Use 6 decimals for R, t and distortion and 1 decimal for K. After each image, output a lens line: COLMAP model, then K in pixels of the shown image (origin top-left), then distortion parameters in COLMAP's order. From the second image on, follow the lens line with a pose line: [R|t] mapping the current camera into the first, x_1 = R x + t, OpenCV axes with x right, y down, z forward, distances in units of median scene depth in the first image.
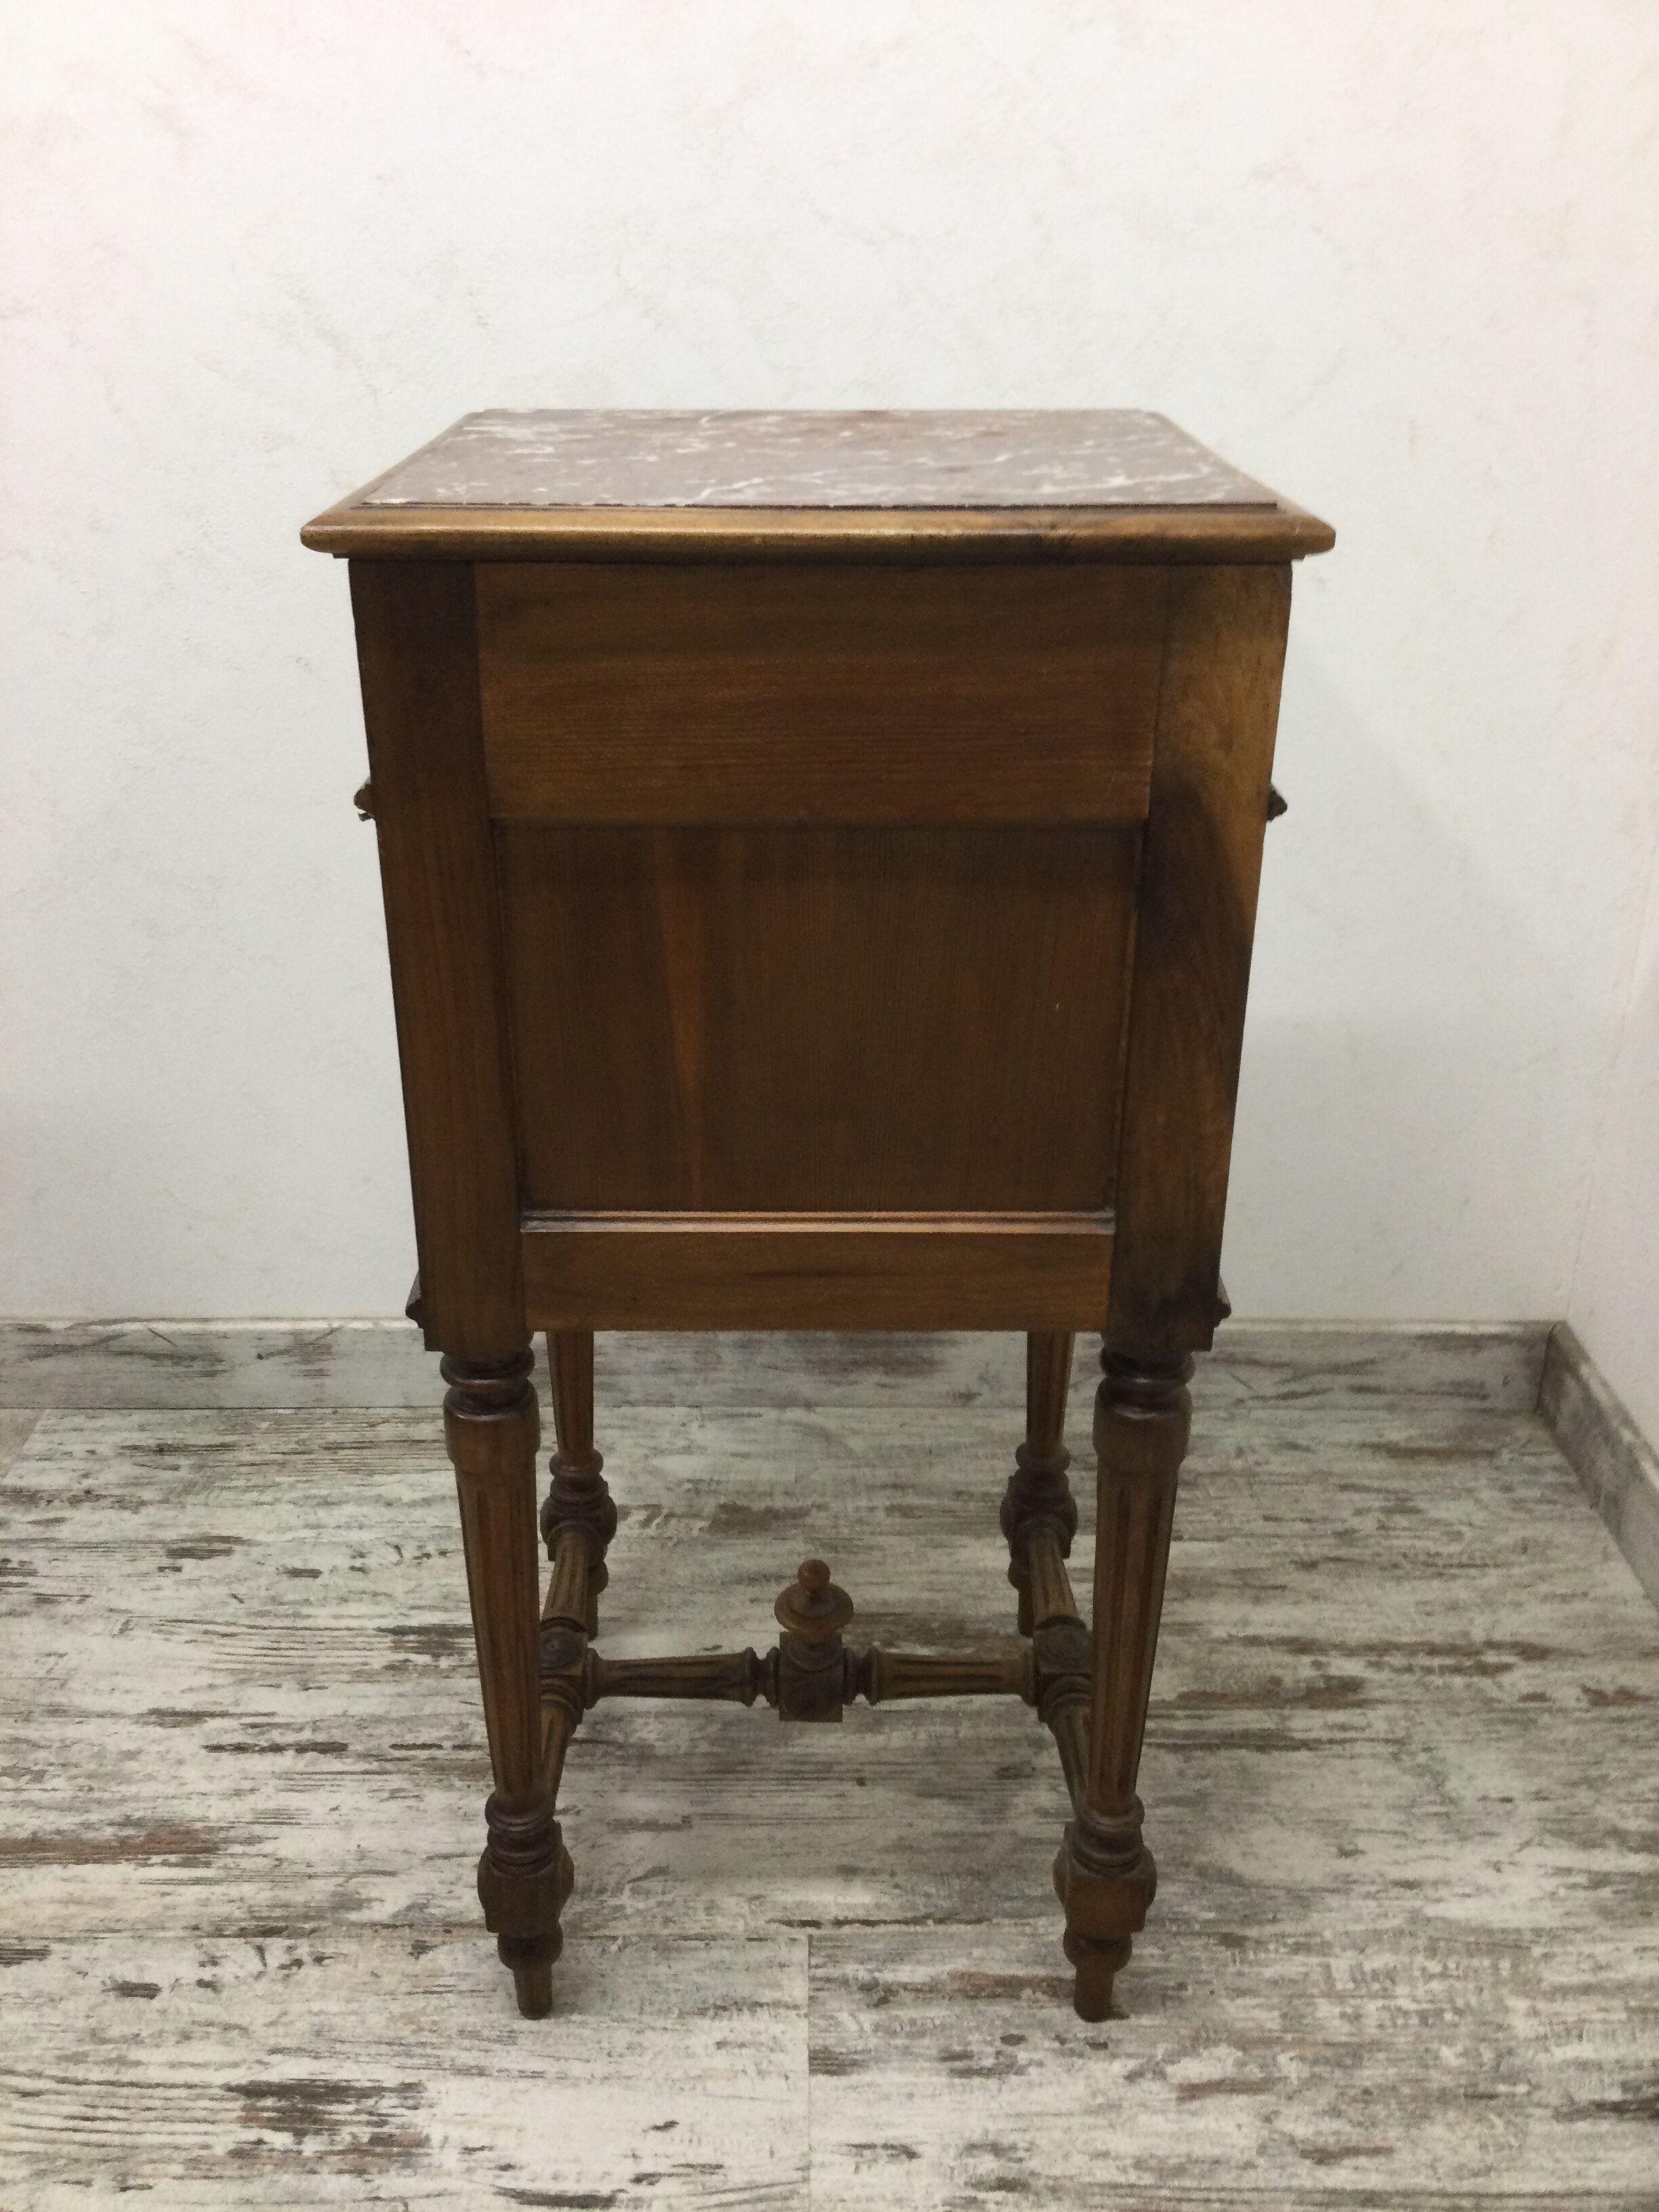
lens RADIAL K [[2003.3, 0, 829.5], [0, 2003.3, 1106.0], [0, 0, 1]] dist [0.099132, -0.178837]
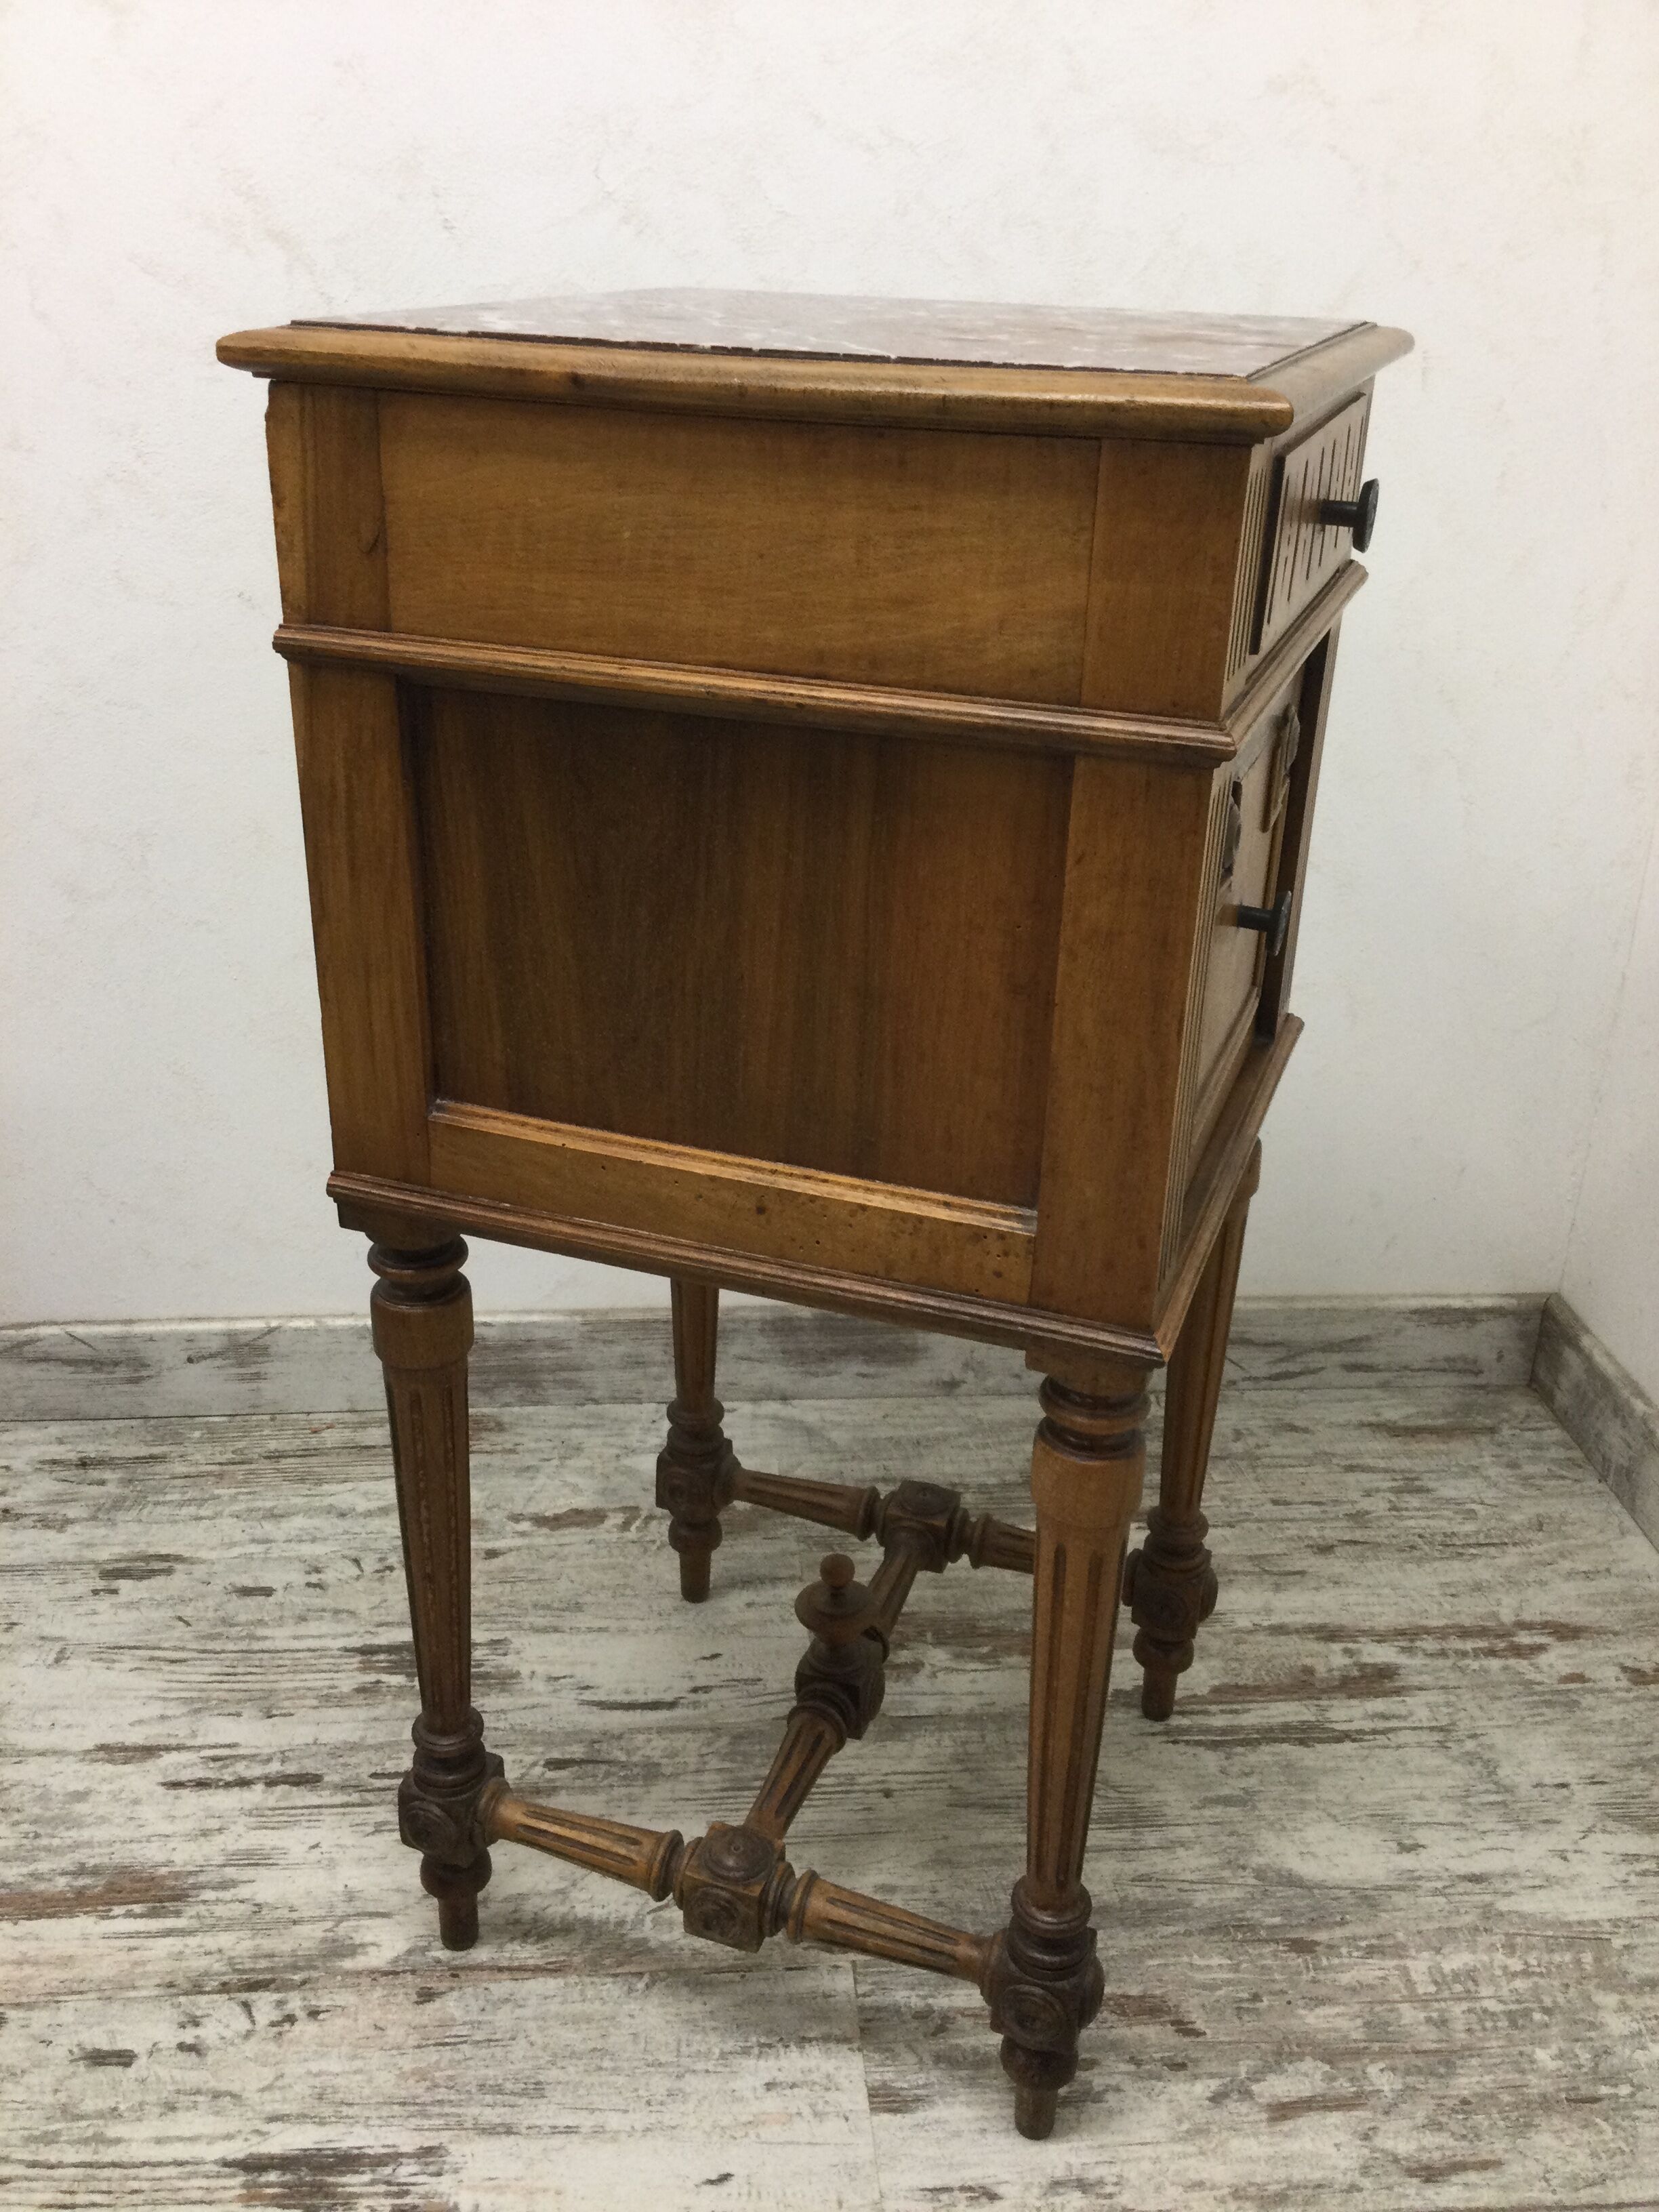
lens RADIAL K [[2003.3, 0, 829.5], [0, 2003.3, 1106.0], [0, 0, 1]] dist [0.099132, -0.178837]
pose [[0.996738, -0.012846, 0.079674, -0.078988], [0.013542, 0.999875, -0.008208, 0.024579], [-0.079558, 0.009260, 0.996787, 0.069875]]
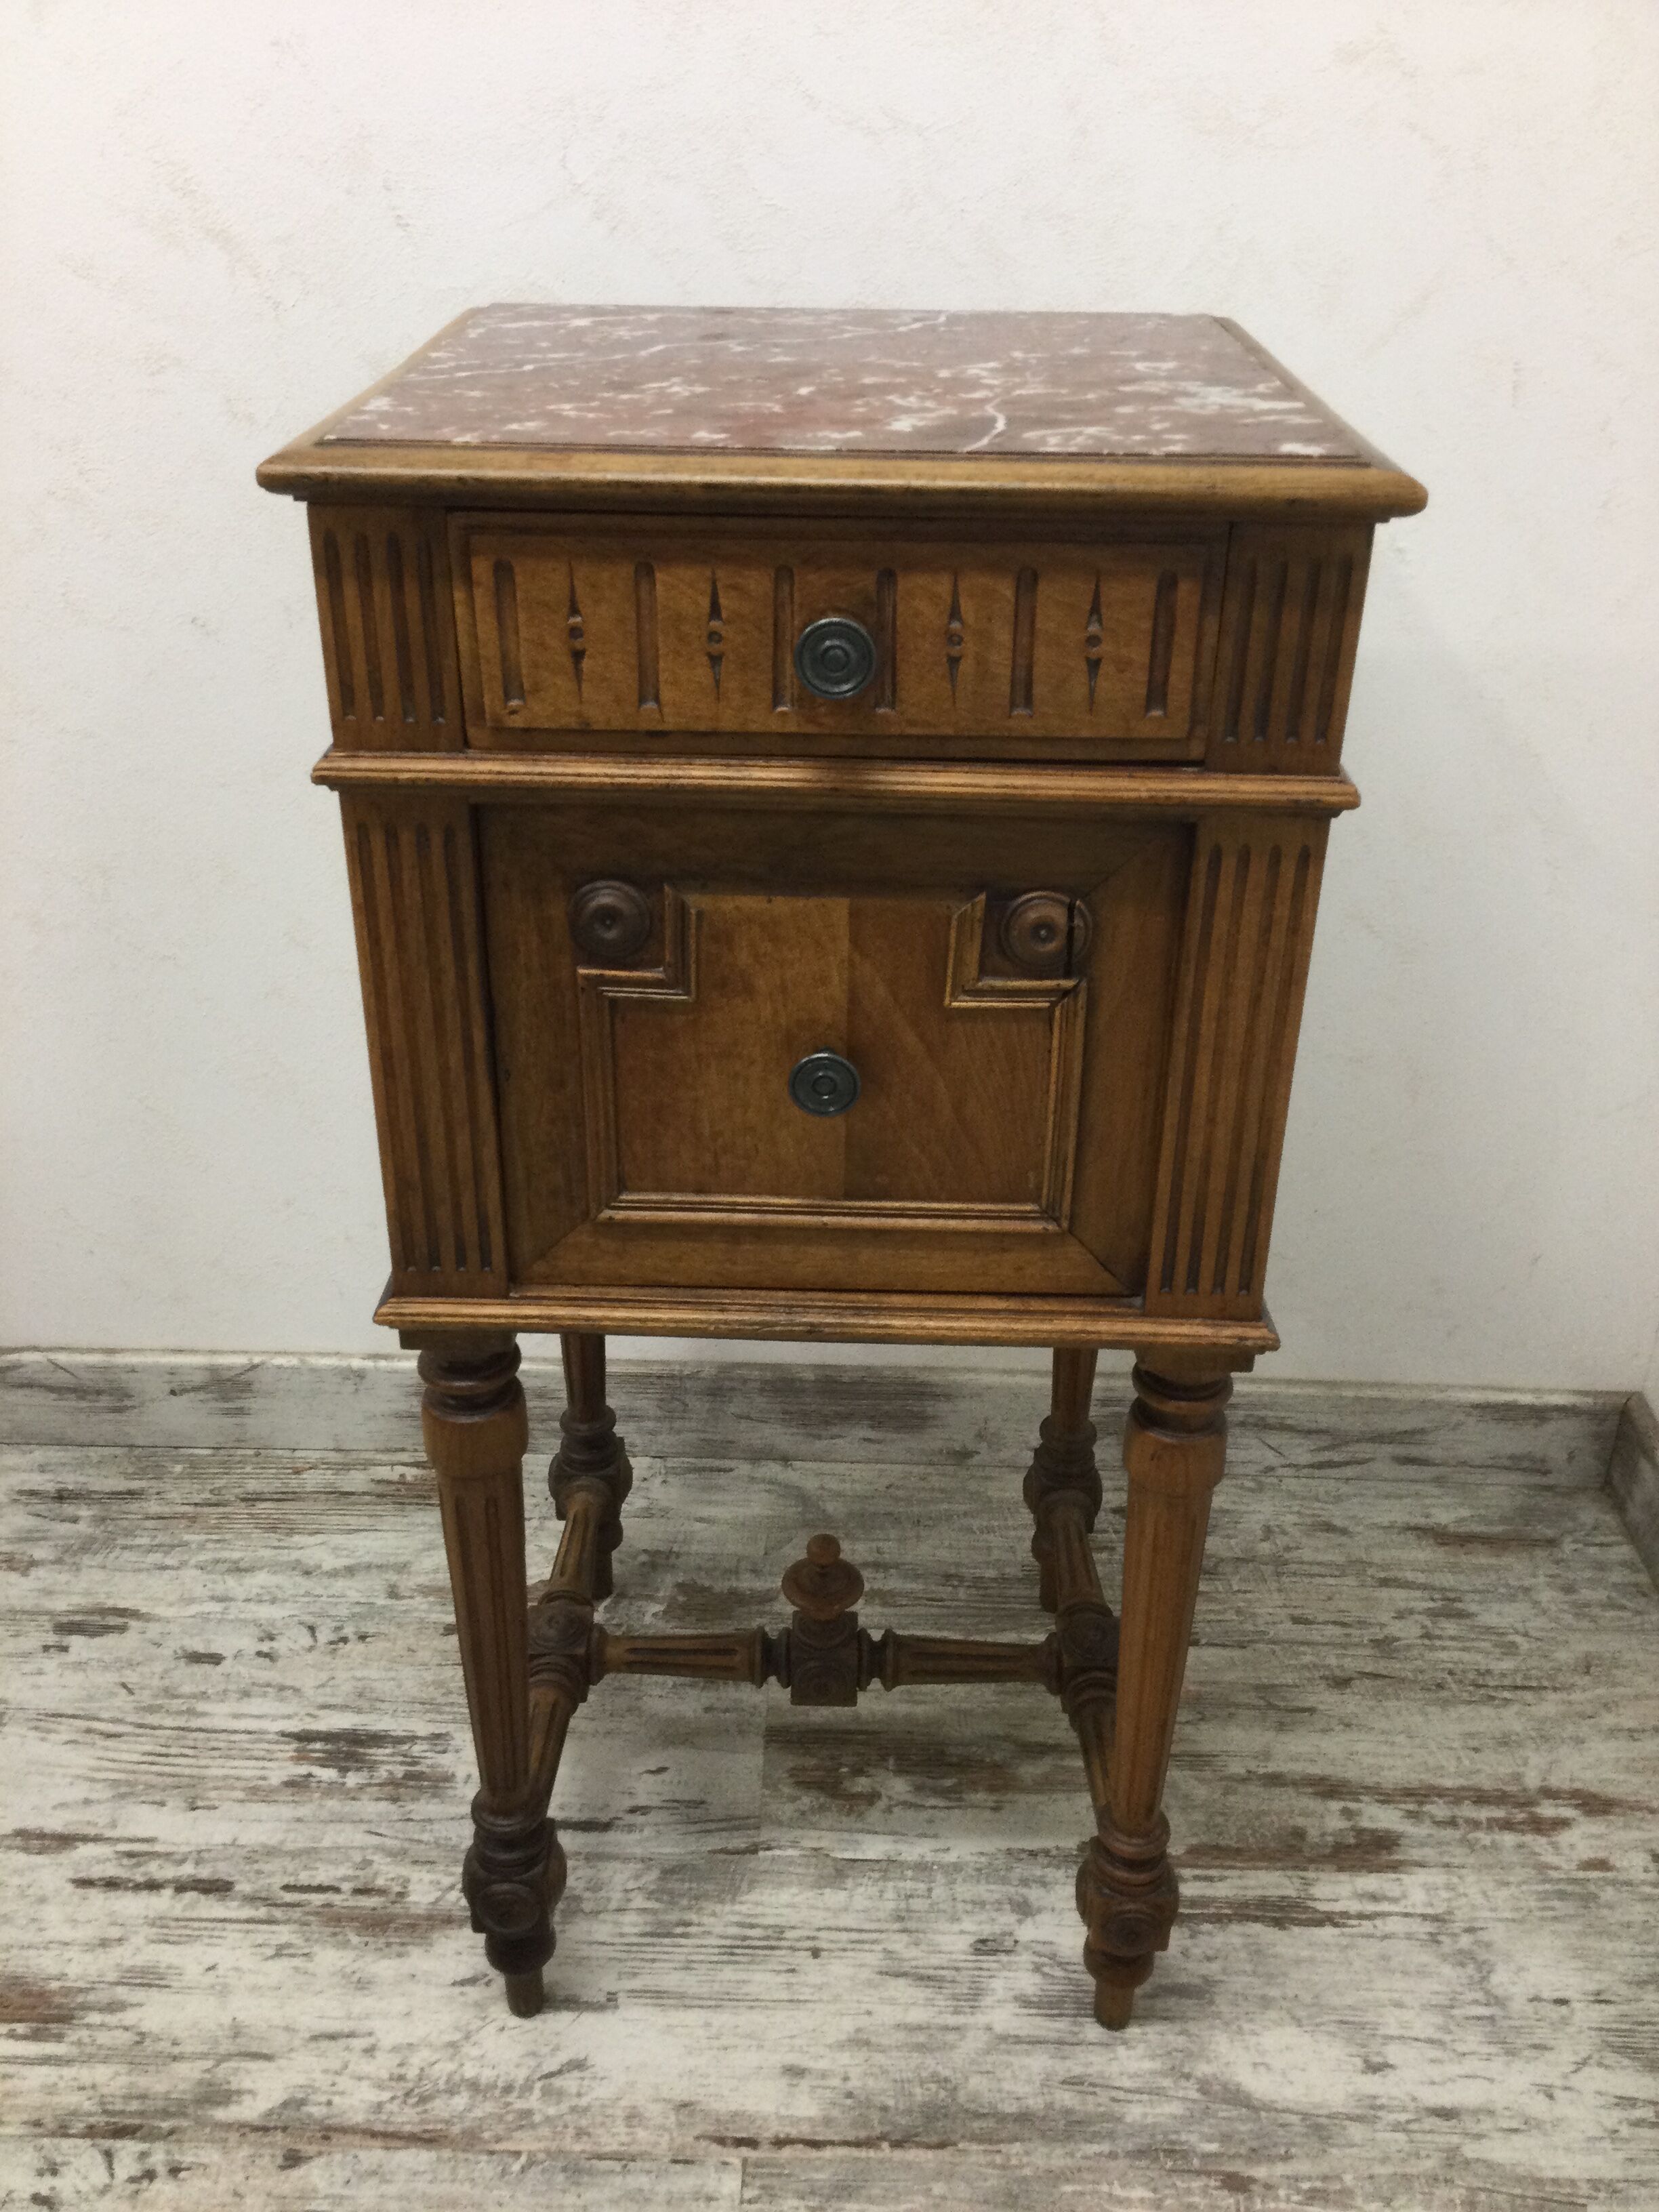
lens RADIAL K [[1996.7, 0, 829.5], [0, 1996.7, 1106.0], [0, 0, 1]] dist [0.055003, -0.070794]
pose [[0.999514, 0.024771, -0.018934, 0.028136], [-0.023571, 0.997848, 0.061185, -0.079840], [0.020409, -0.060709, 0.997947, 0.155000]]
